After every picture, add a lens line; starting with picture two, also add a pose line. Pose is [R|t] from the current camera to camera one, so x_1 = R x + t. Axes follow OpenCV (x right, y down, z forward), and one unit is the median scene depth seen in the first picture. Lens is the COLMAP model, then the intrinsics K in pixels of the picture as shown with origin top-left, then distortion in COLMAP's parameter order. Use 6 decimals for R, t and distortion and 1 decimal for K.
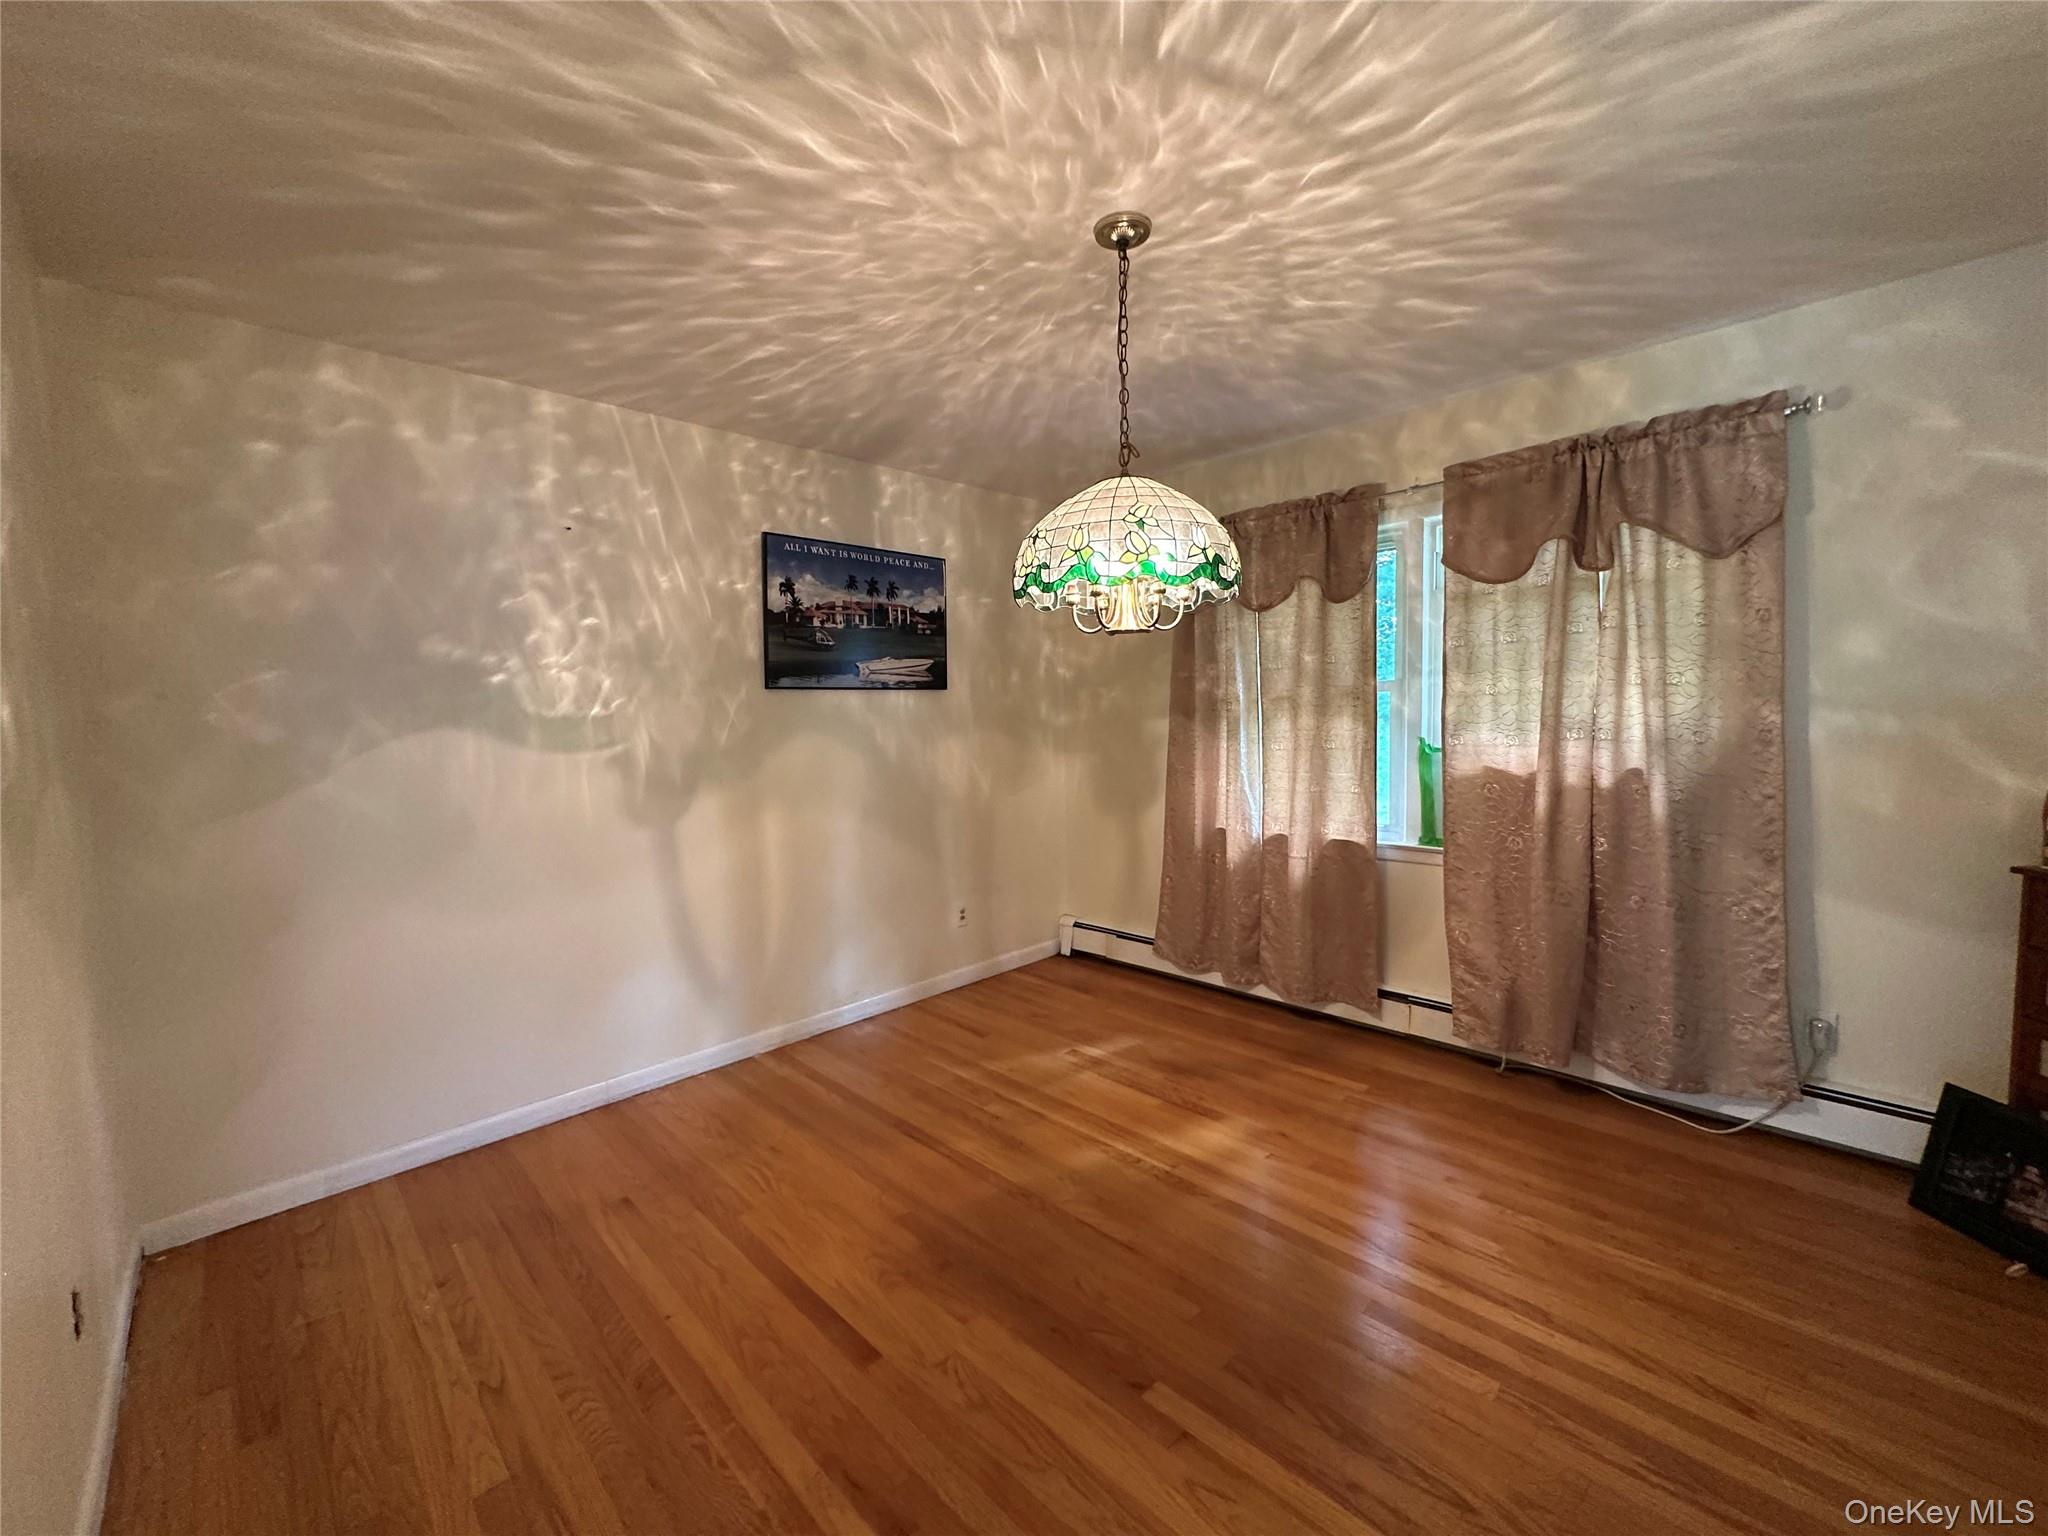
lens RADIAL K [[817.6, 0, 1014.3], [0, 817.6, 763.2], [0, 0, 1]] dist [-0.002094, 0.000976]
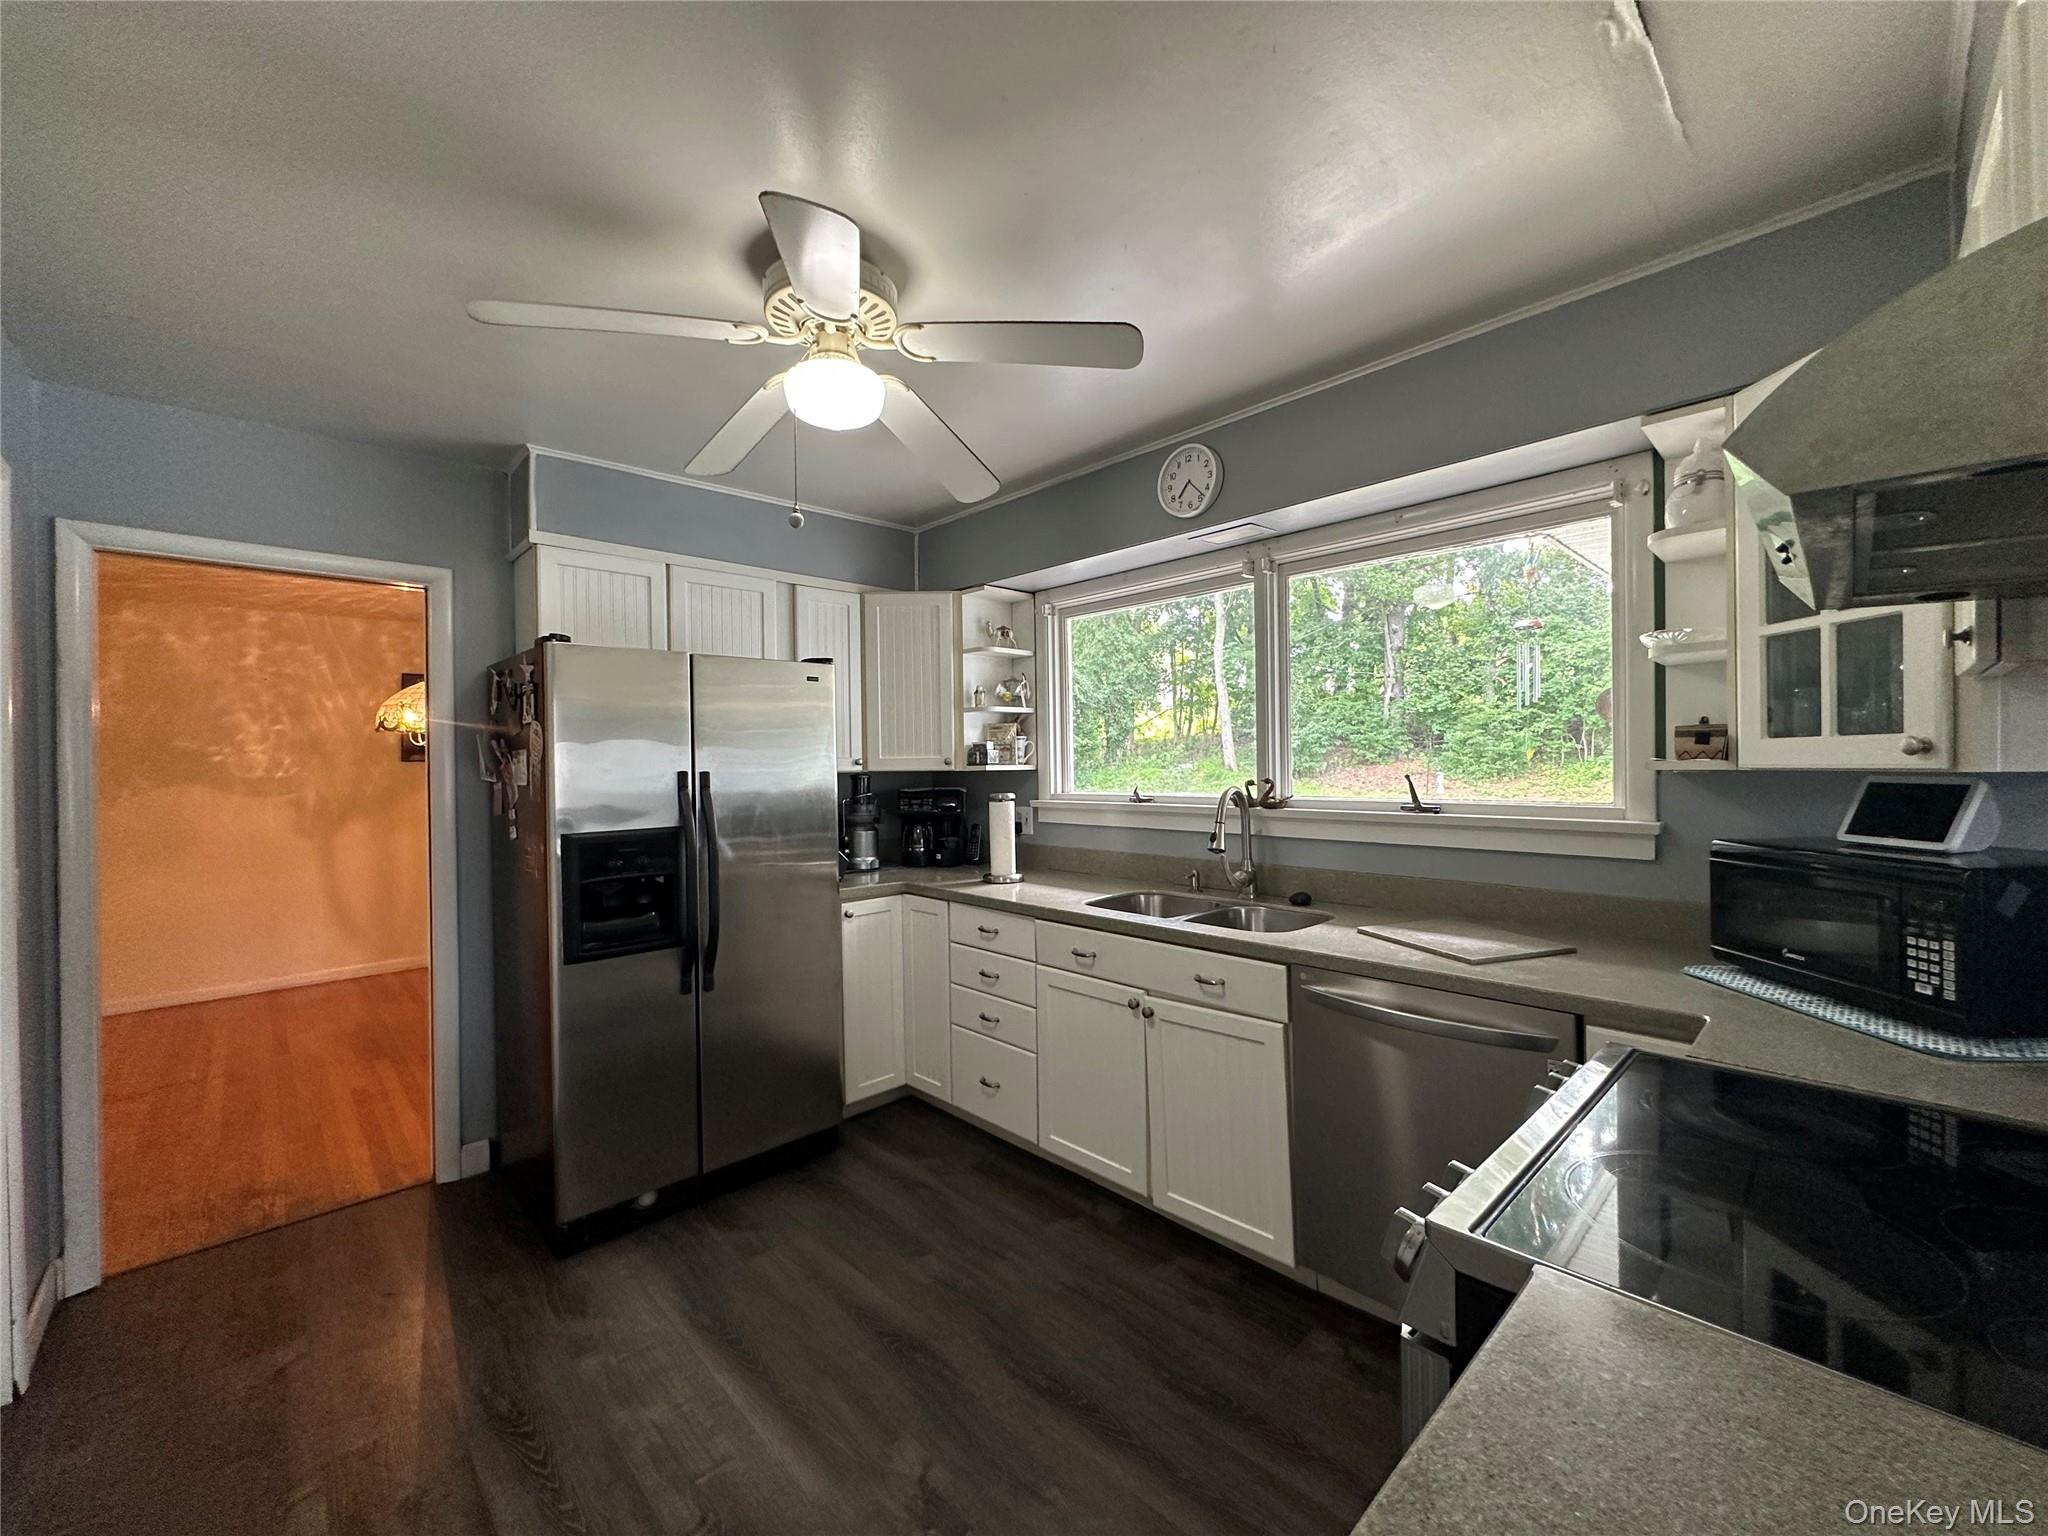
lens RADIAL K [[817.6, 0, 1018.7], [0, 817.6, 765.7], [0, 0, 1]] dist [-0.002094, 0.000976]
pose [[0.999721, 0.000040, -0.023641, 1.247295], [-0.001658, 0.997655, -0.068425, 0.040268], [0.023583, 0.068445, 0.997376, -0.840757]]
